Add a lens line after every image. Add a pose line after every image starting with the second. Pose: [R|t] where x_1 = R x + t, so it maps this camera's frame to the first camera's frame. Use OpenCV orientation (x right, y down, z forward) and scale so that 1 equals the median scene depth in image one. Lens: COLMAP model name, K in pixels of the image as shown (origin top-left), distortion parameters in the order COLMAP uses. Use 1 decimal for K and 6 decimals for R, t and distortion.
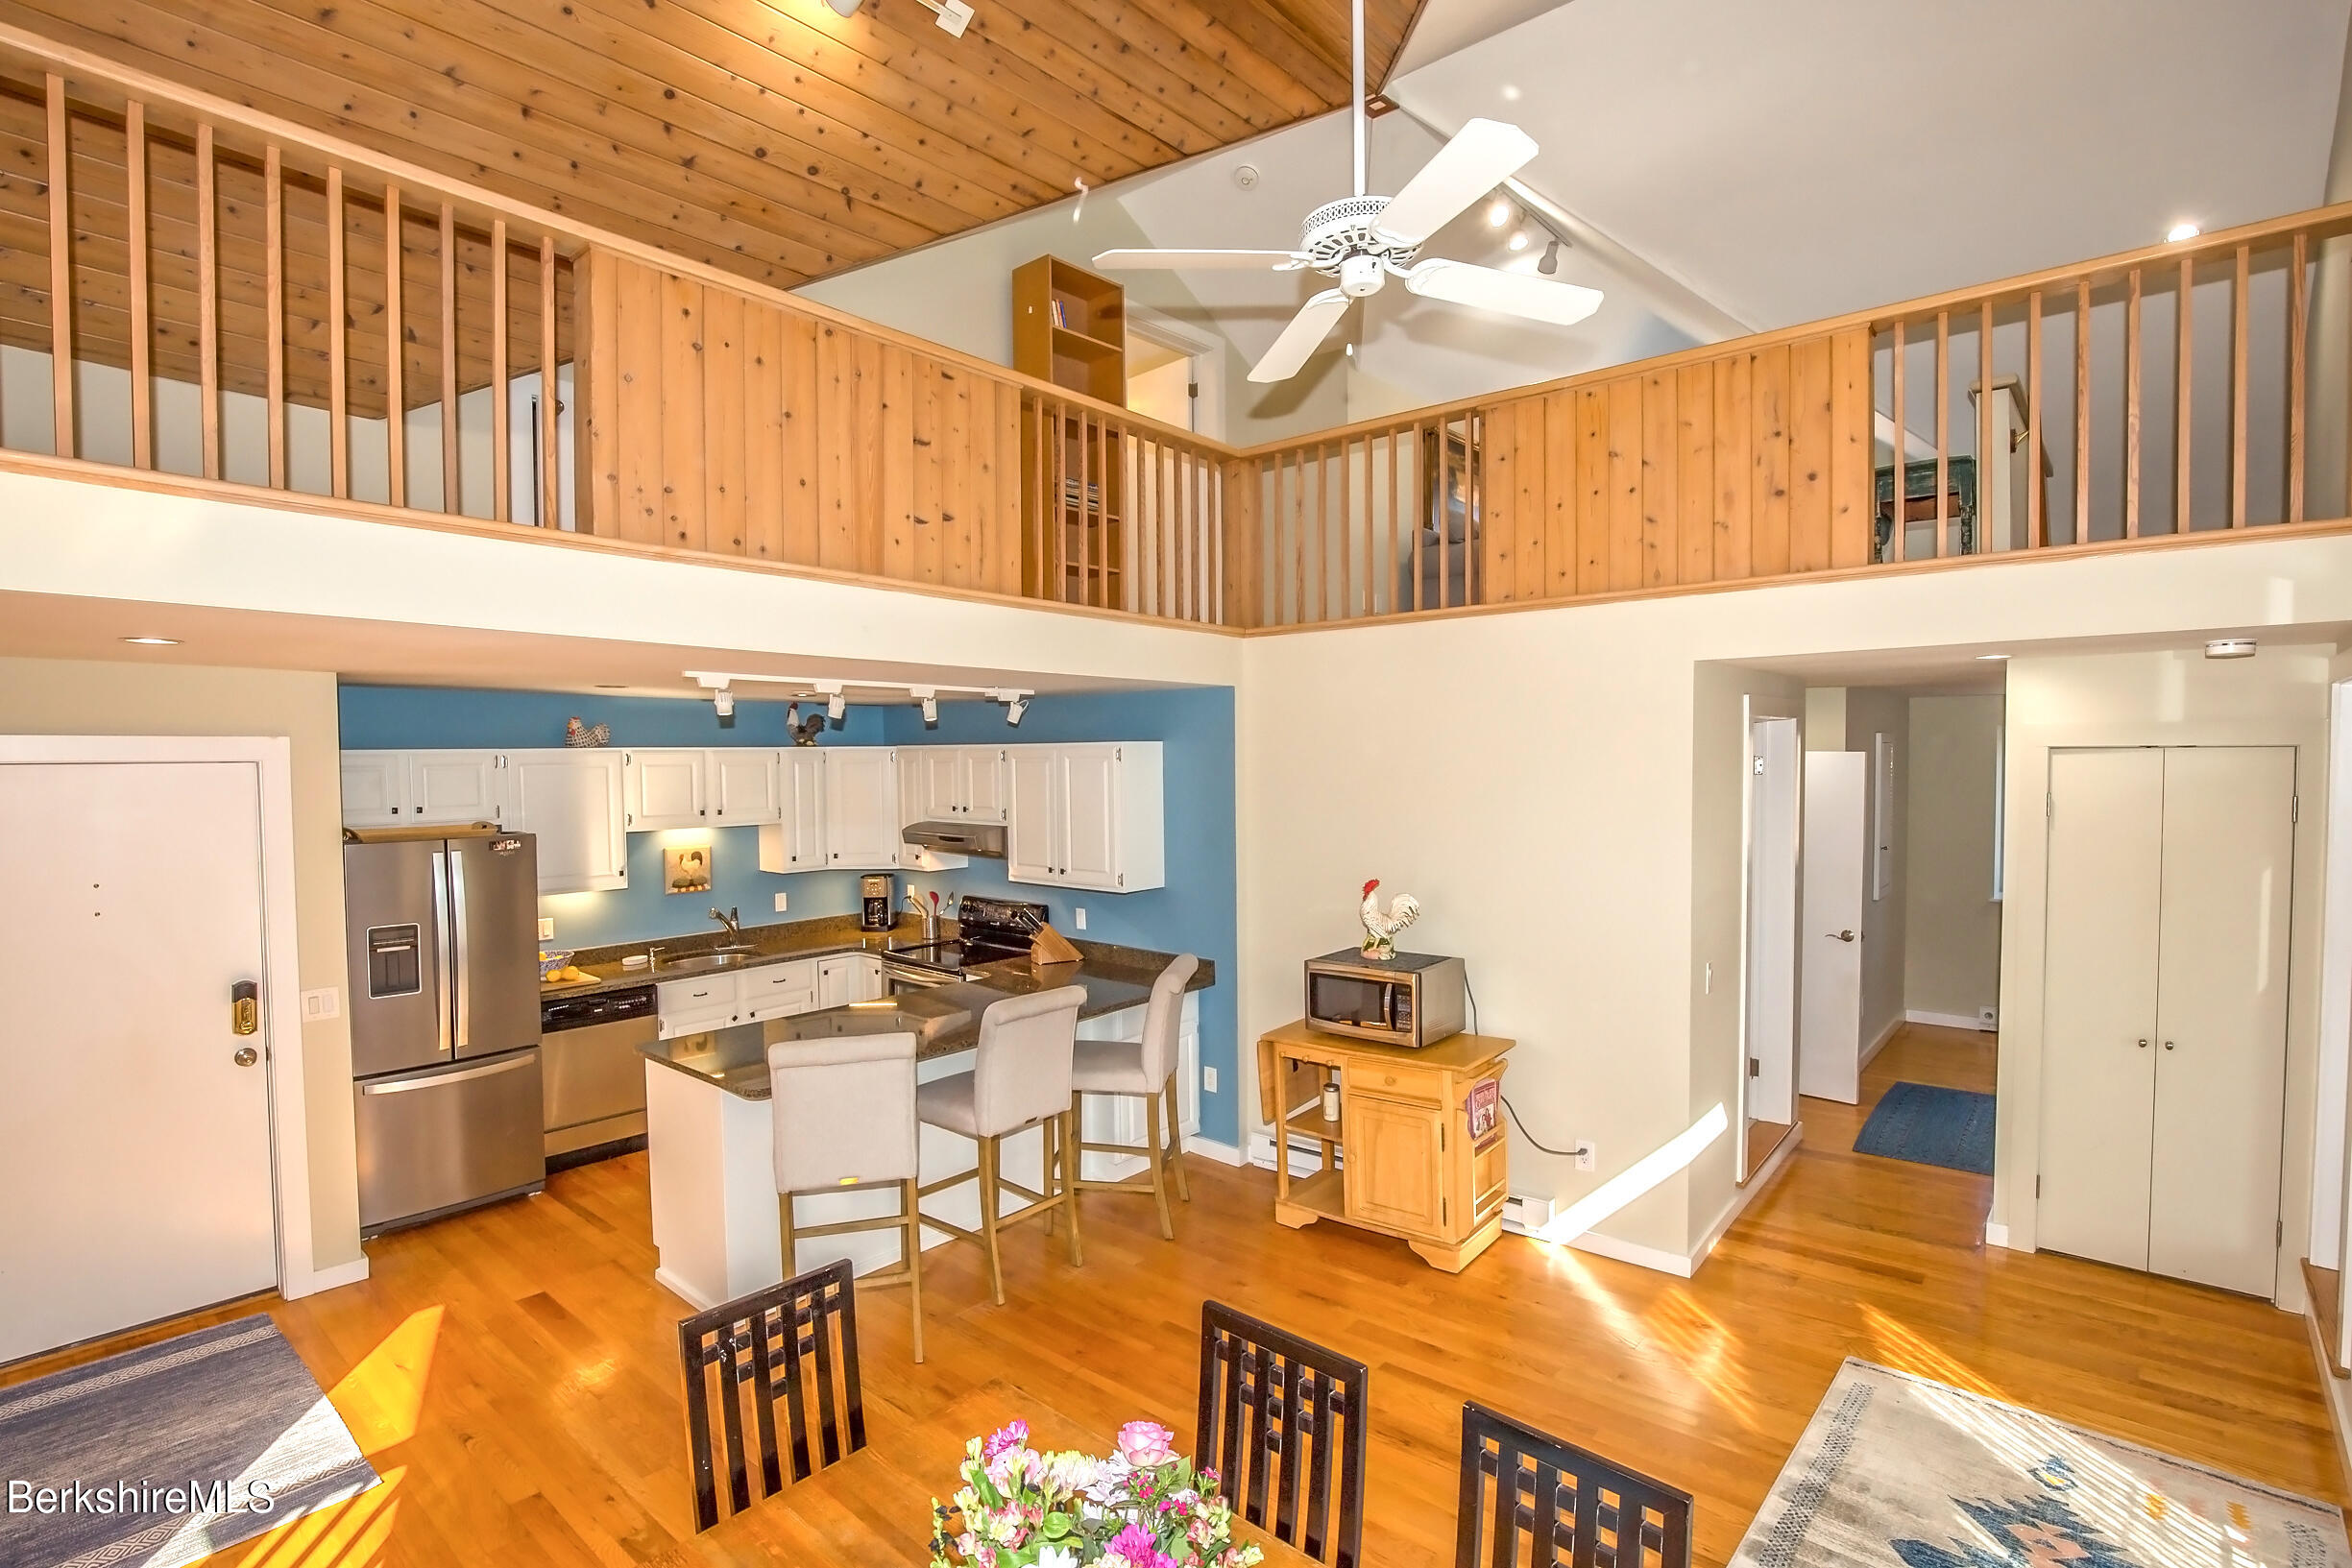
lens RADIAL K [[1105.5, 0, 1171.0], [0, 1105.5, 791.7], [0, 0, 1]] dist [-0.049700, 0.000226]
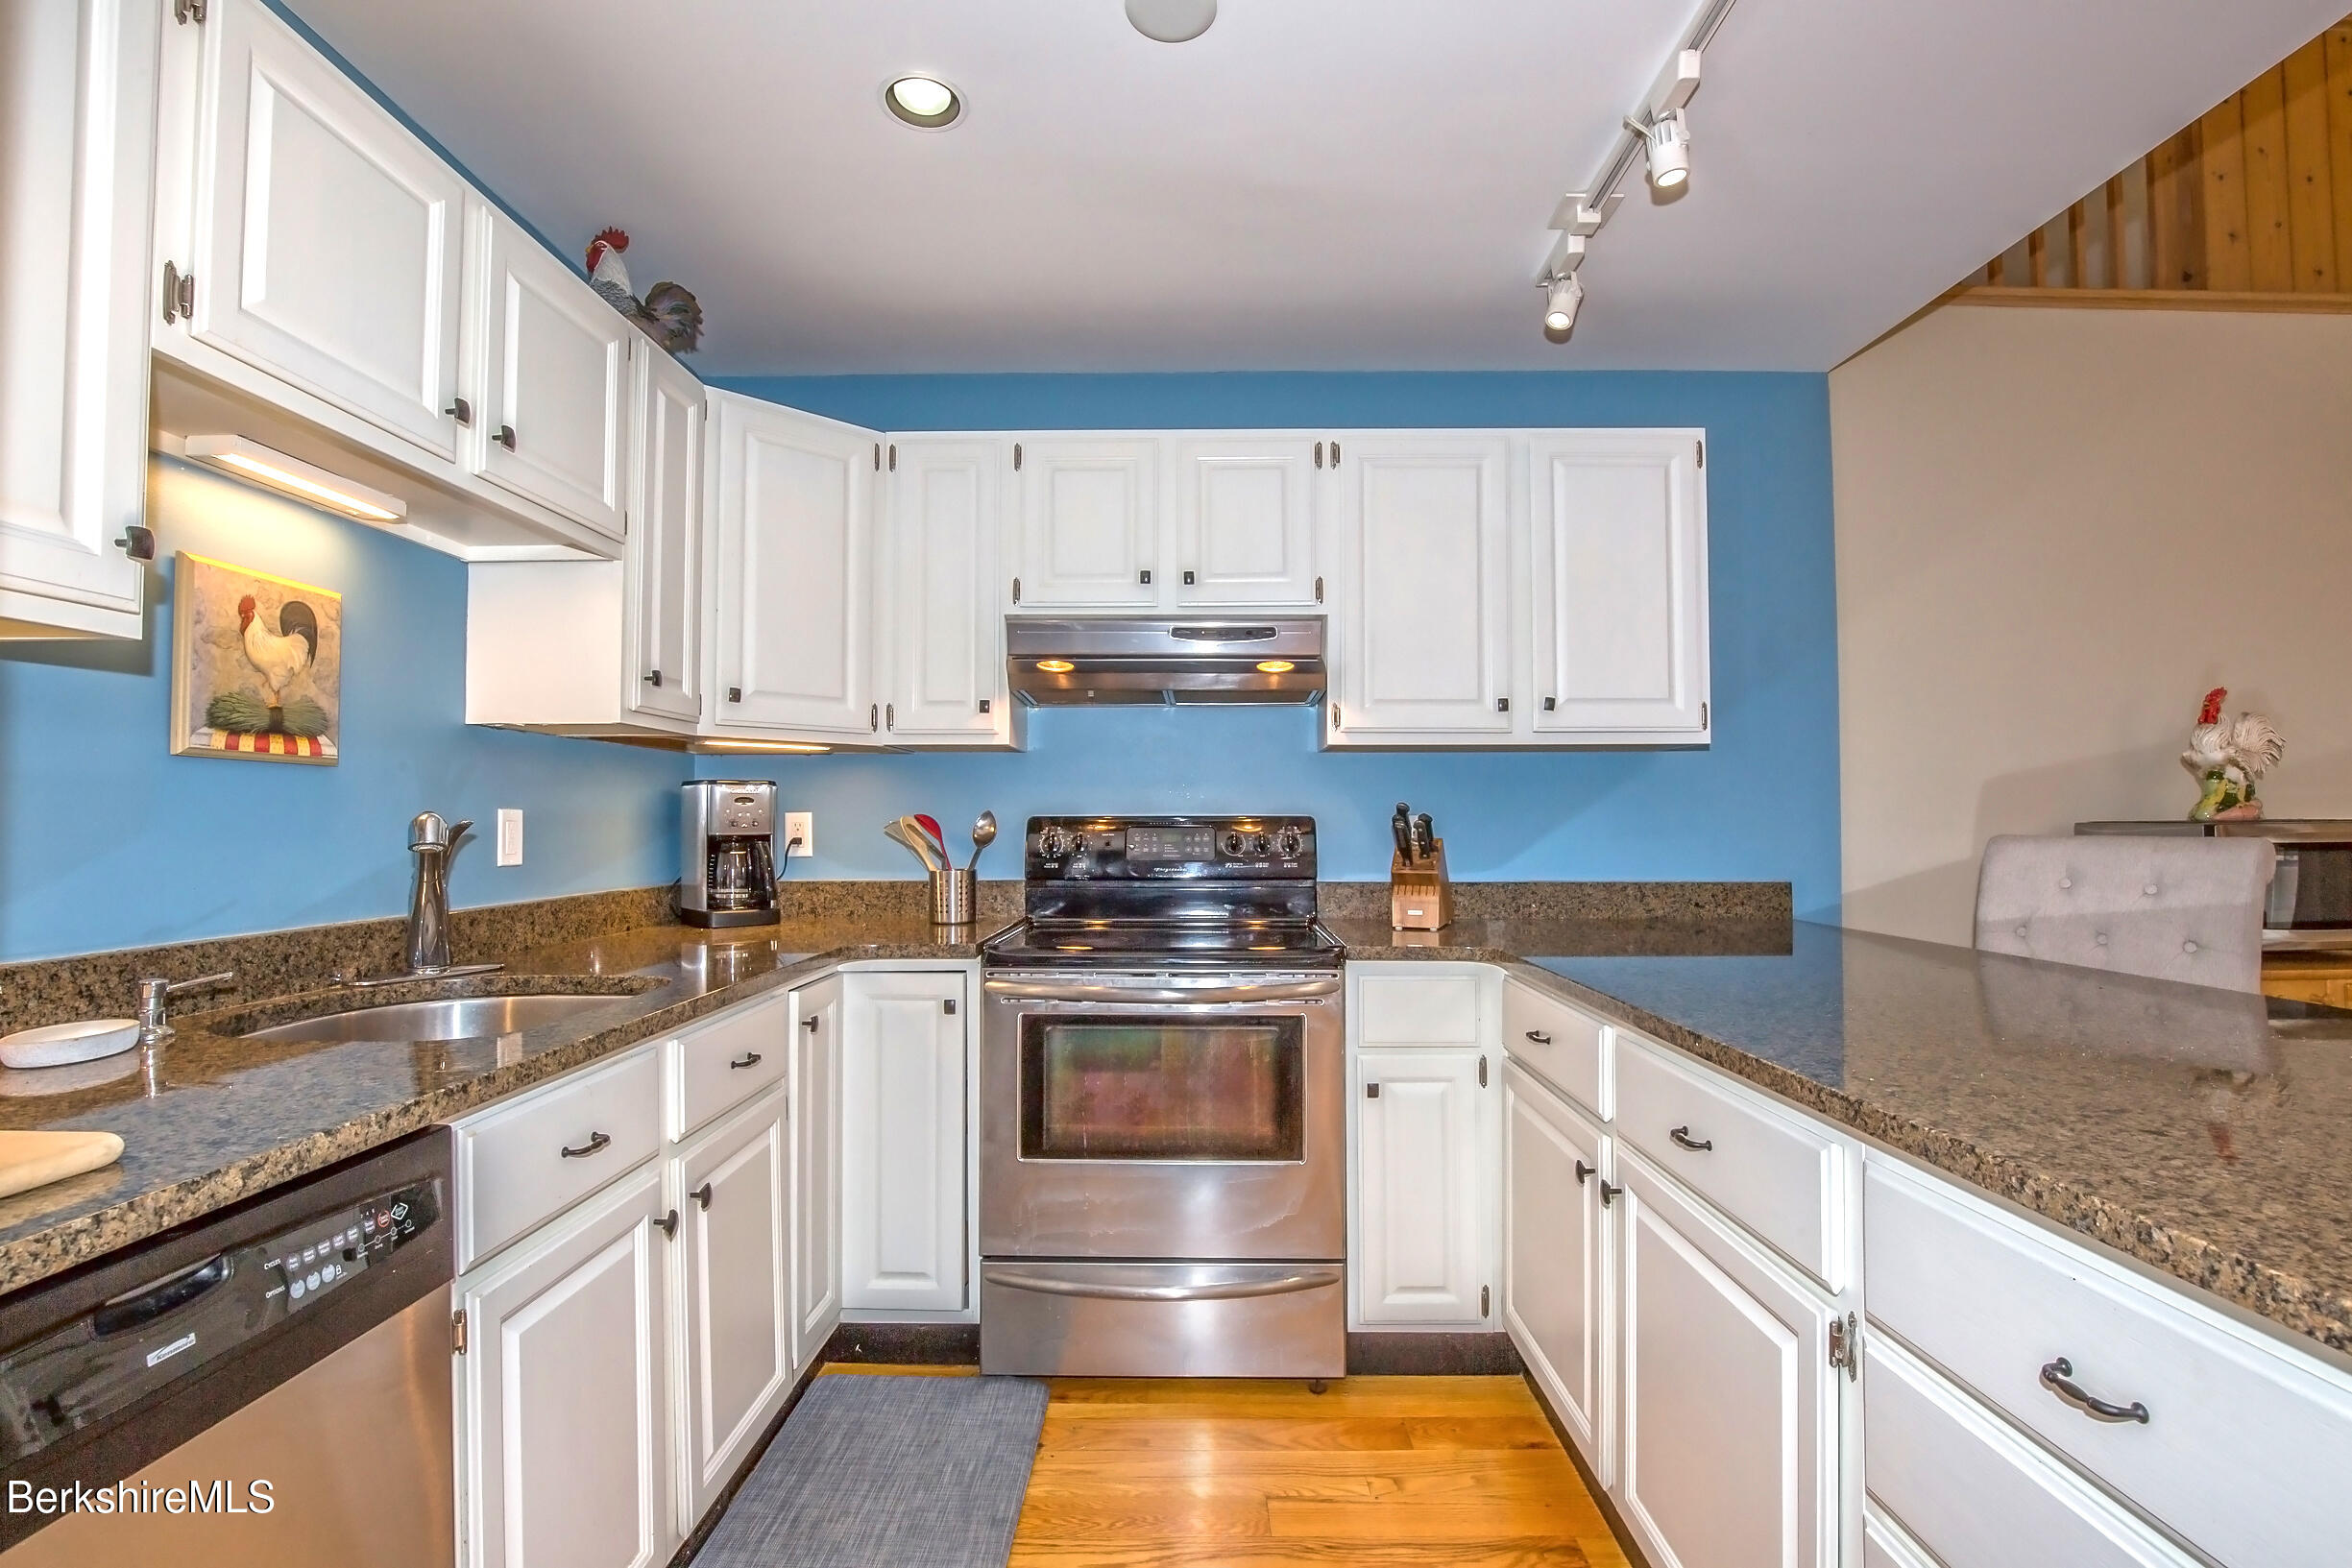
lens RADIAL K [[1112.9, 0, 1202.1], [0, 1112.9, 793.3], [0, 0, 1]] dist [-0.044140, 0.007092]
pose [[0.752144, 0.025805, 0.658494, -0.648859], [0.013990, 0.998383, -0.055103, 0.170670], [-0.658851, 0.050658, 0.750566, 0.997418]]
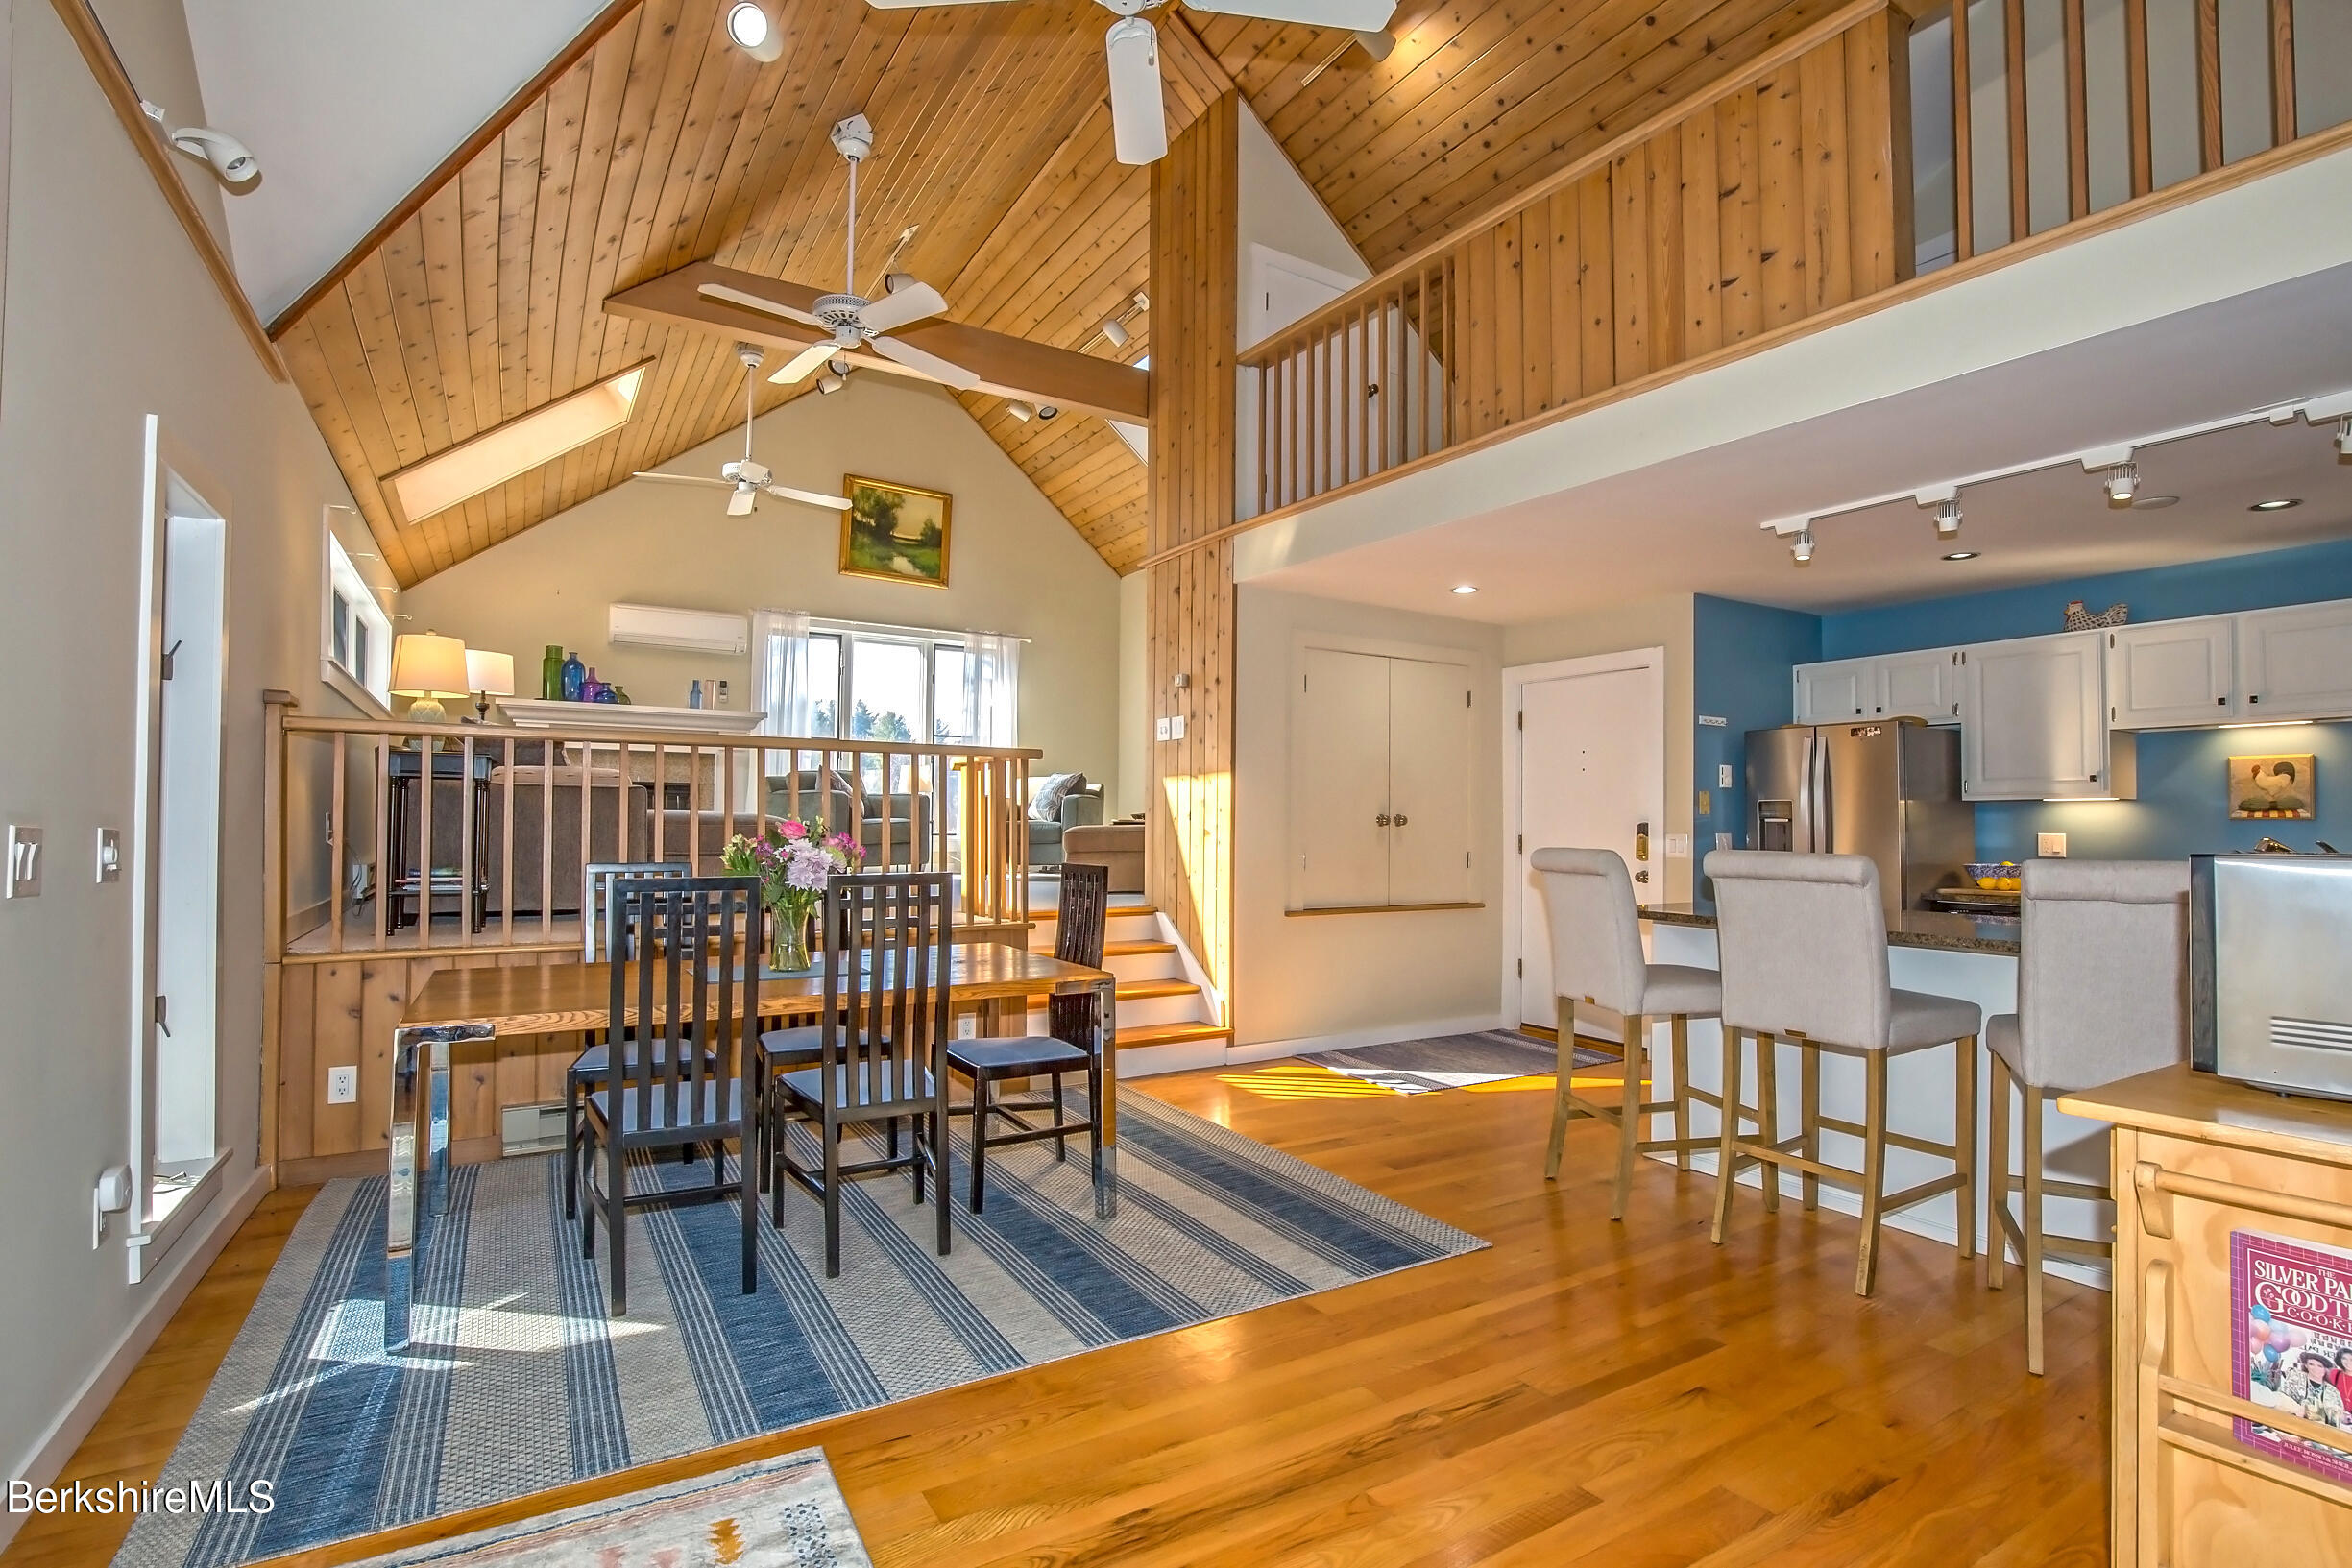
lens RADIAL K [[1101.4, 0, 1205.6], [0, 1101.4, 782.1], [0, 0, 1]] dist [-0.026431, -0.000343]
pose [[-0.291805, -0.031559, -0.955957, 0.631719], [-0.041353, 0.998937, -0.020355, 0.162646], [0.955583, 0.033592, -0.292800, 0.795390]]
